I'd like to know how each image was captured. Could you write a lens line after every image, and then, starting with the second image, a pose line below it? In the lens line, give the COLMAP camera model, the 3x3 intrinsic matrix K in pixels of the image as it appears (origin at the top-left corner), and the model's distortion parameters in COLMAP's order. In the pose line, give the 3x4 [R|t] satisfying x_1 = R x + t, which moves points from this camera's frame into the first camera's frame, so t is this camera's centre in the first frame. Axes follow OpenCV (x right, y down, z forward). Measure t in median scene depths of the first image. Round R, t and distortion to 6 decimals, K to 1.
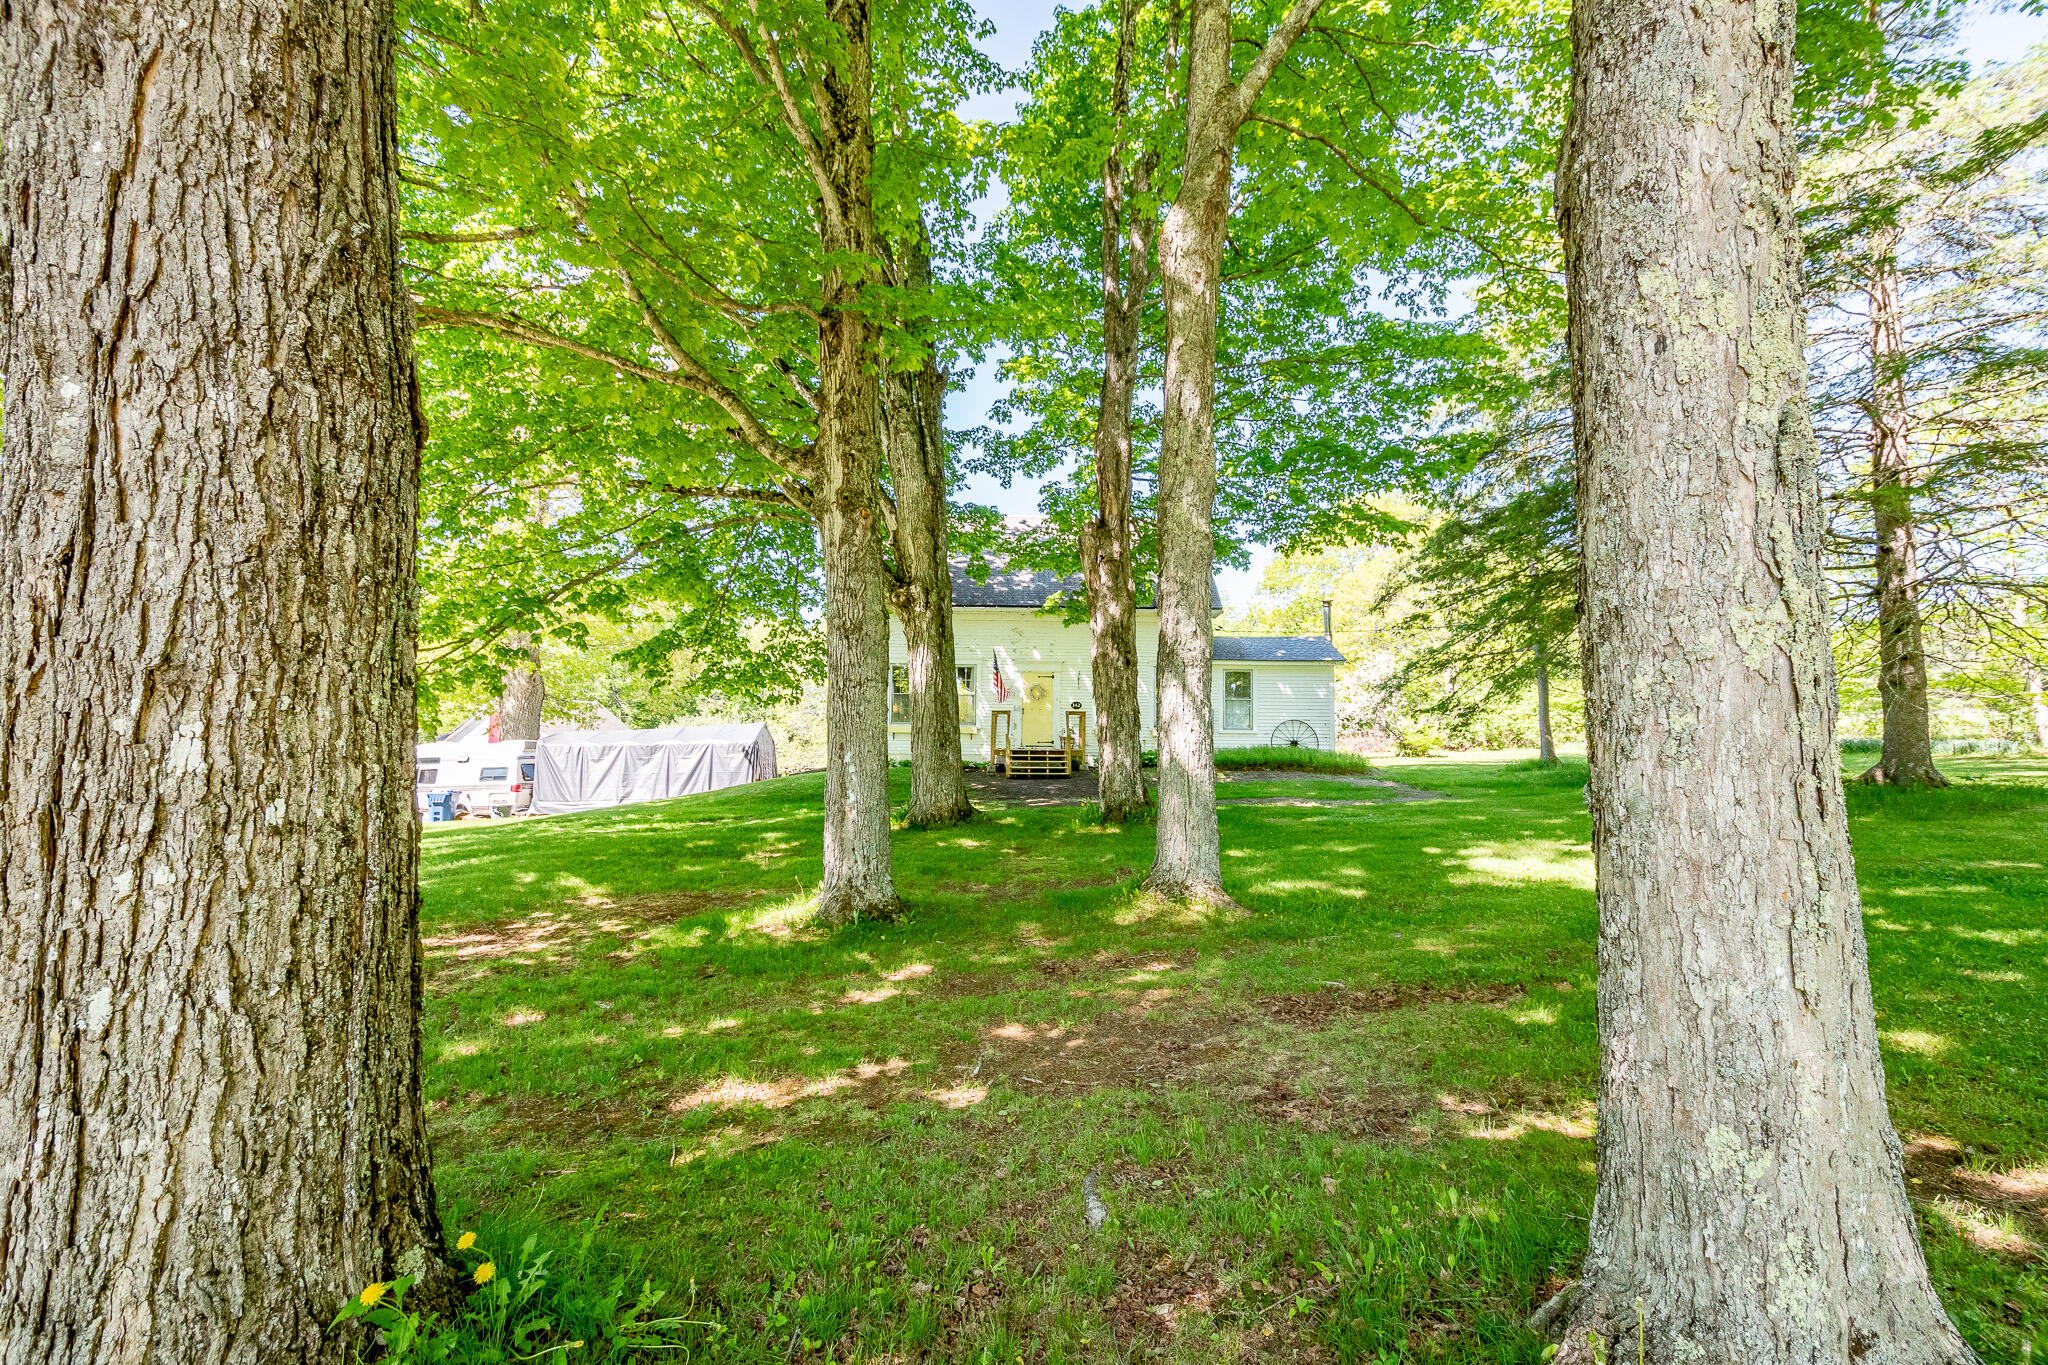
lens RADIAL K [[905.5, 0, 1039.2], [0, 905.5, 684.2], [0, 0, 1]] dist [0.004920, -0.001359]
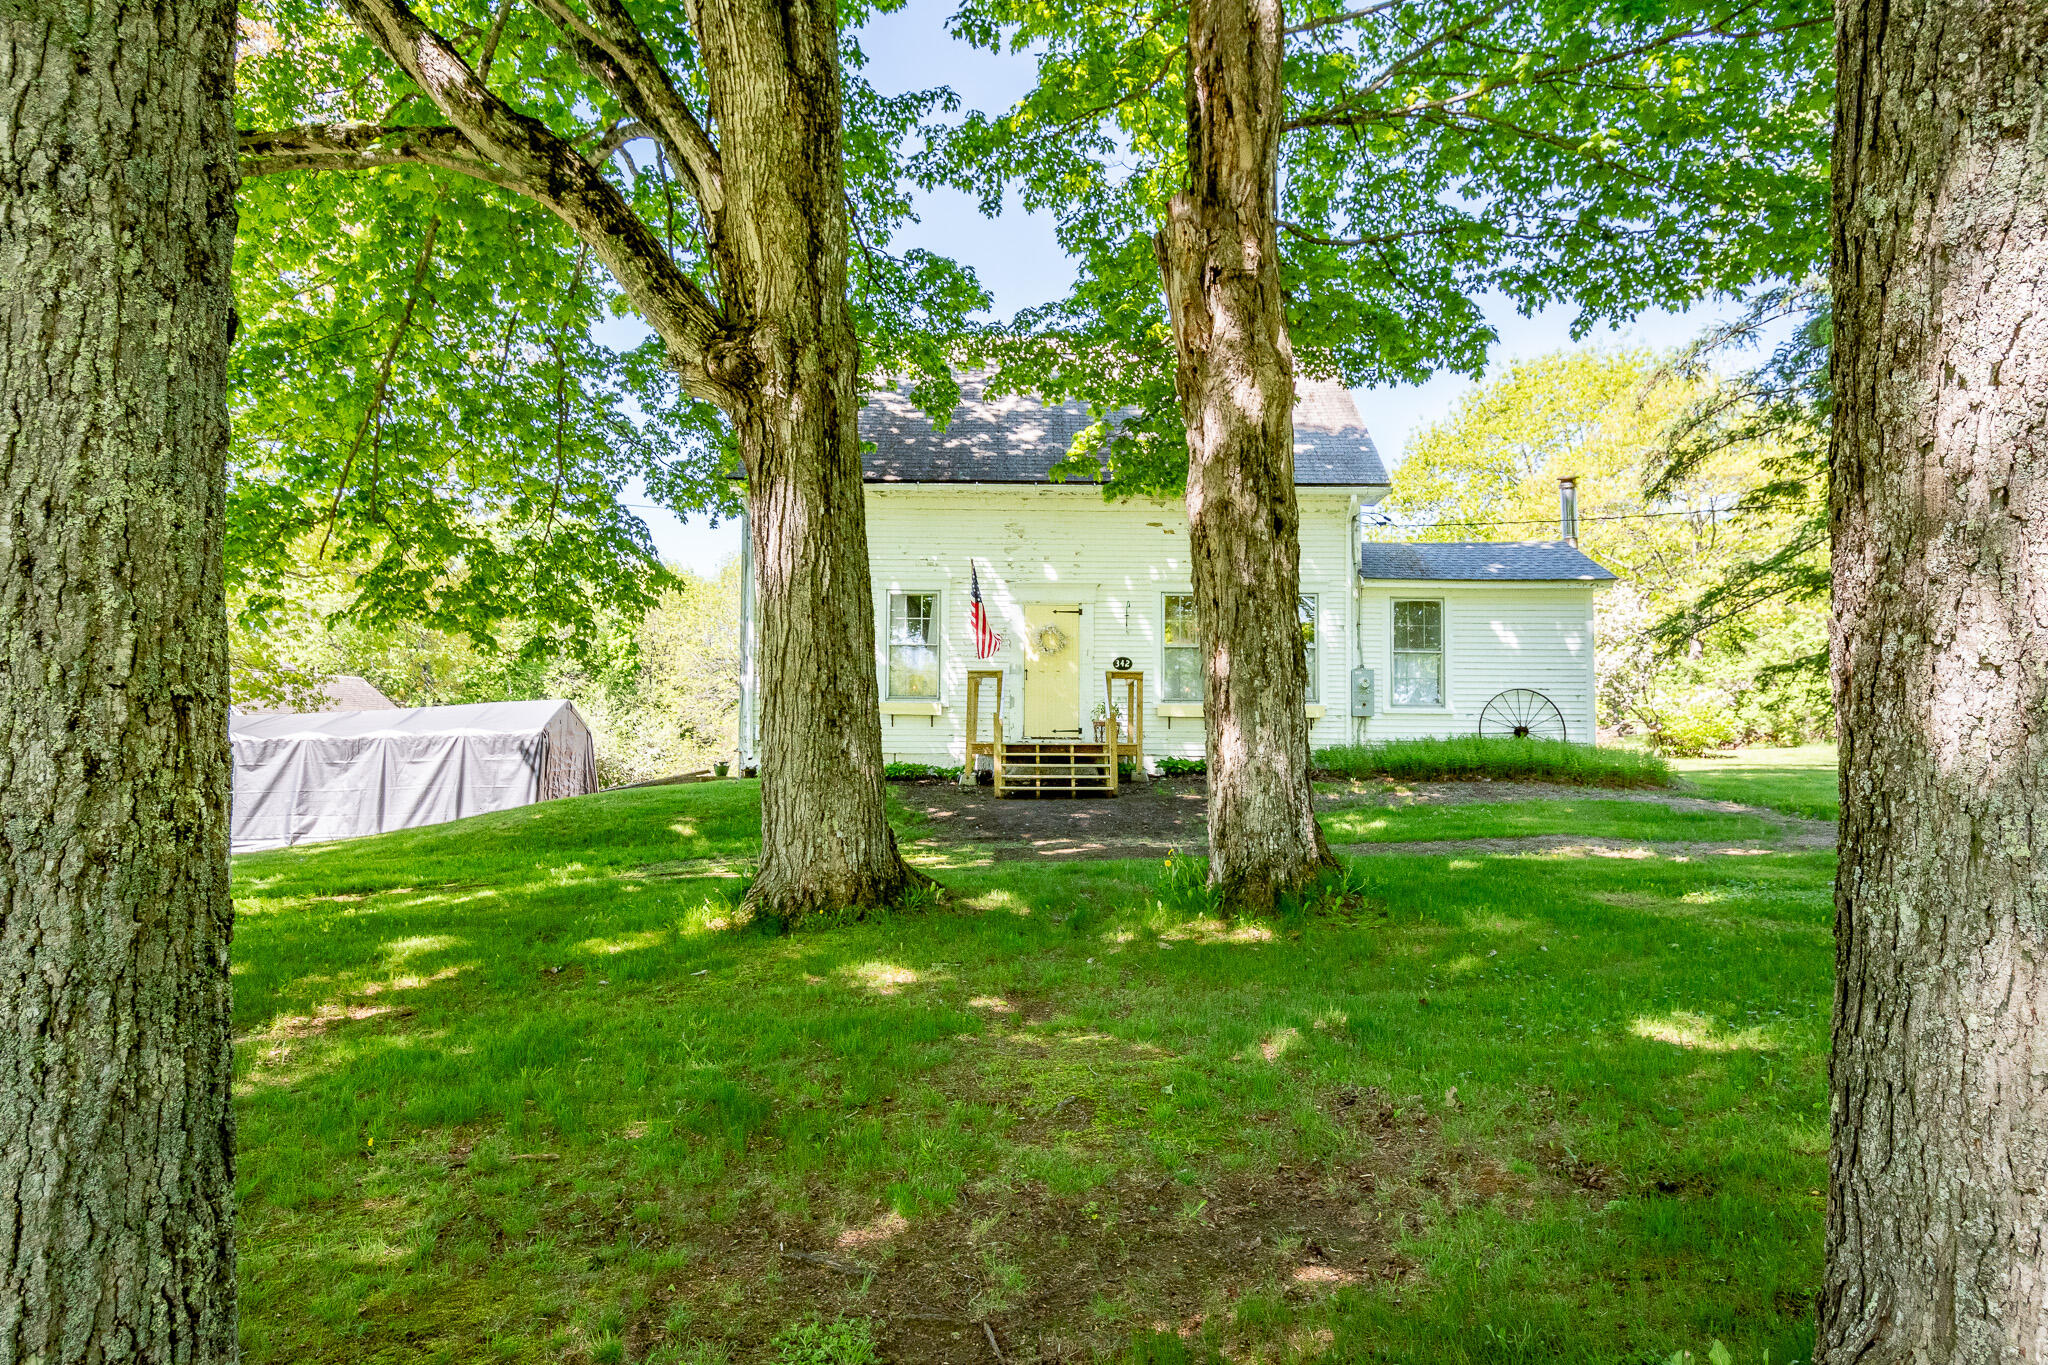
lens RADIAL K [[1234.9, 0, 1014.4], [0, 1234.9, 678.8], [0, 0, 1]] dist [-0.002633, 0.000136]
pose [[0.999657, -0.004686, -0.025779, -0.006986], [0.005010, 0.999909, 0.012540, 0.029035], [0.025717, -0.012665, 0.999589, 0.316908]]
